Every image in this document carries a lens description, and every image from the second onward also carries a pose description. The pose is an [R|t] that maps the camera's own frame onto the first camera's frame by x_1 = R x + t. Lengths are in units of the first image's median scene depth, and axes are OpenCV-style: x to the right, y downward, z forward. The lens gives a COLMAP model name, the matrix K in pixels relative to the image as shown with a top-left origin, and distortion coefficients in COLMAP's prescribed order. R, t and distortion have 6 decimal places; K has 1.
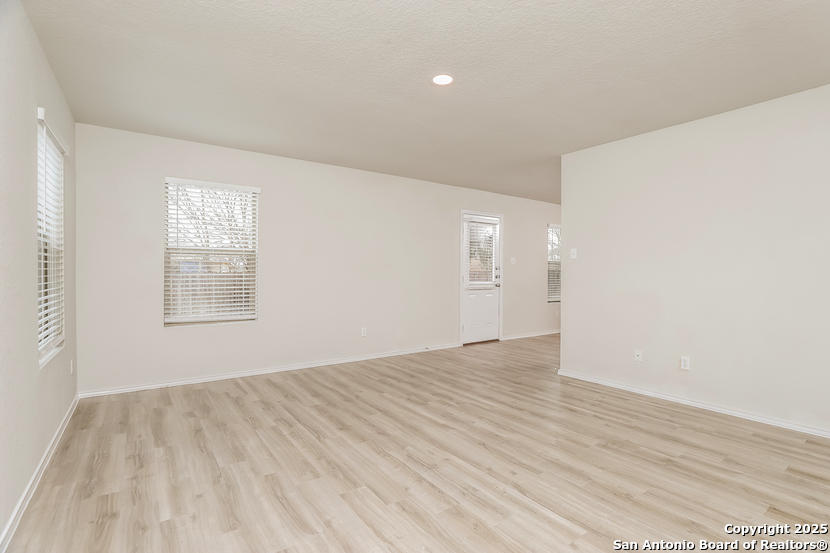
lens RADIAL K [[400.7, 0, 415.0], [0, 400.7, 276.5], [0, 0, 1]] dist [0.000430, 0.000204]
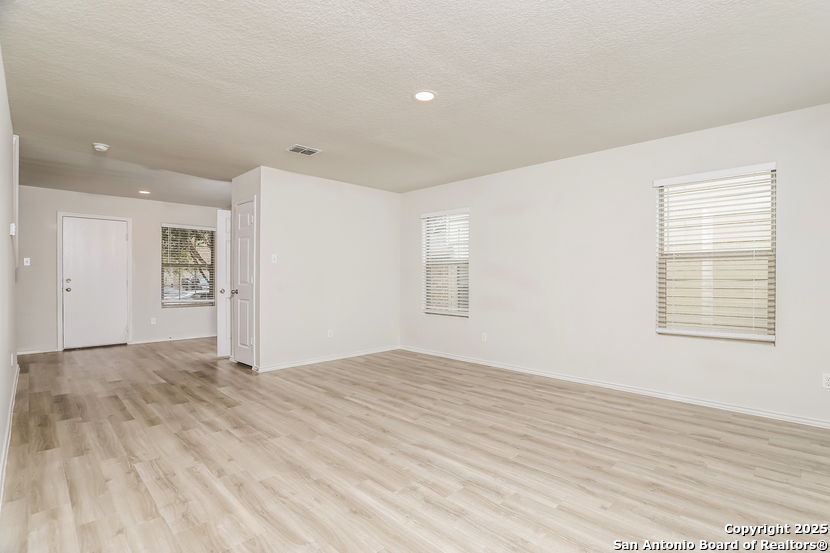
lens RADIAL K [[400.7, 0, 415.0], [0, 400.7, 276.5], [0, 0, 1]] dist [0.000430, 0.000204]
pose [[-0.985880, -0.005573, -0.167363, 0.260094], [-0.006953, 0.999946, 0.007659, -0.015740], [0.167312, 0.008714, -0.985866, 1.981646]]
